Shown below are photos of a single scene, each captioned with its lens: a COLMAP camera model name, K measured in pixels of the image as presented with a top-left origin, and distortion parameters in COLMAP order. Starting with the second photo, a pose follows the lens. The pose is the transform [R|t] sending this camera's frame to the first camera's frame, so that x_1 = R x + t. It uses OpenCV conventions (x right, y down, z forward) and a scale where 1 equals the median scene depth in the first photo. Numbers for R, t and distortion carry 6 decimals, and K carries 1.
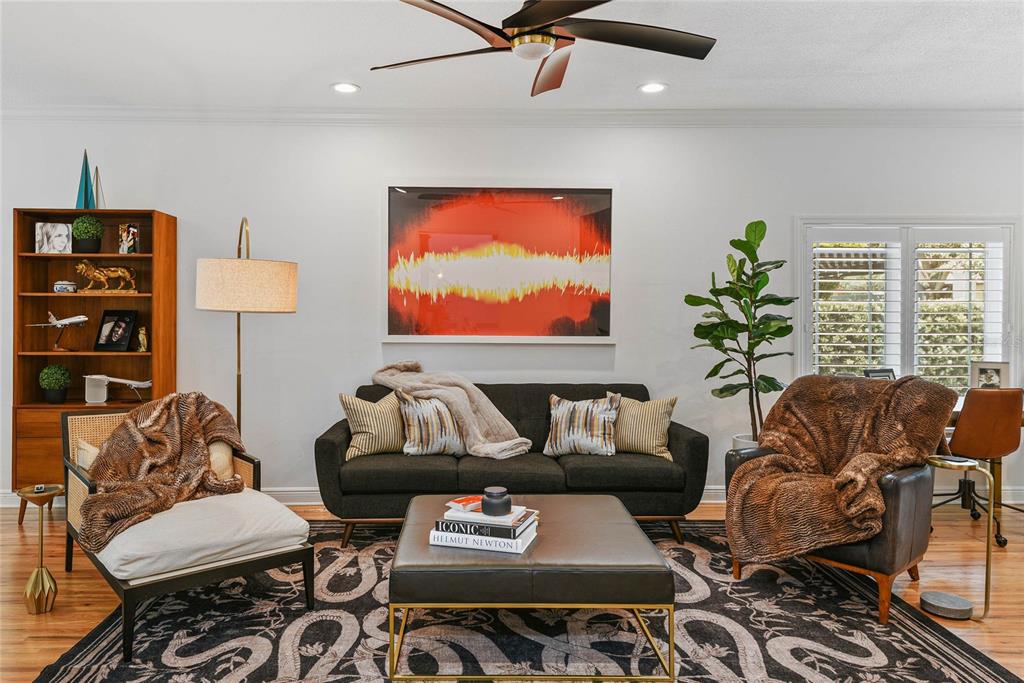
lens RADIAL K [[708.6, 0, 474.0], [0, 708.6, 310.2], [0, 0, 1]] dist [0.007135, -0.002110]
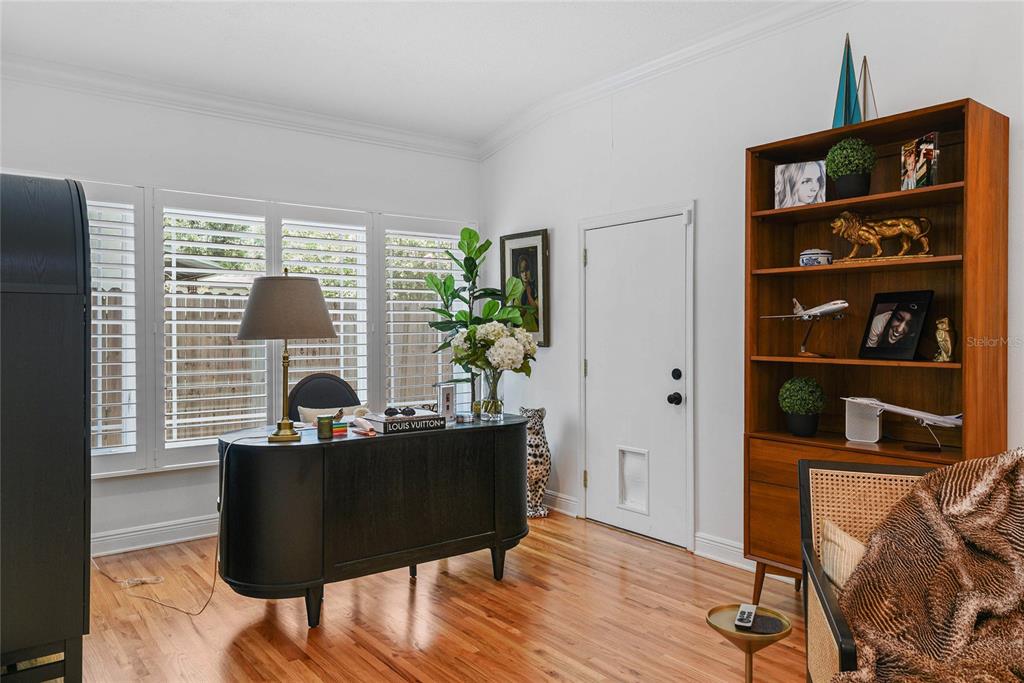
lens RADIAL K [[737.9, 0, 512.5], [0, 737.9, 336.8], [0, 0, 1]] dist [0.015195, 0.001763]
pose [[0.592729, 0.006322, -0.805377, -0.198196], [0.001899, 0.999955, 0.009248, 0.032787], [0.805399, -0.007011, 0.592691, 0.381691]]
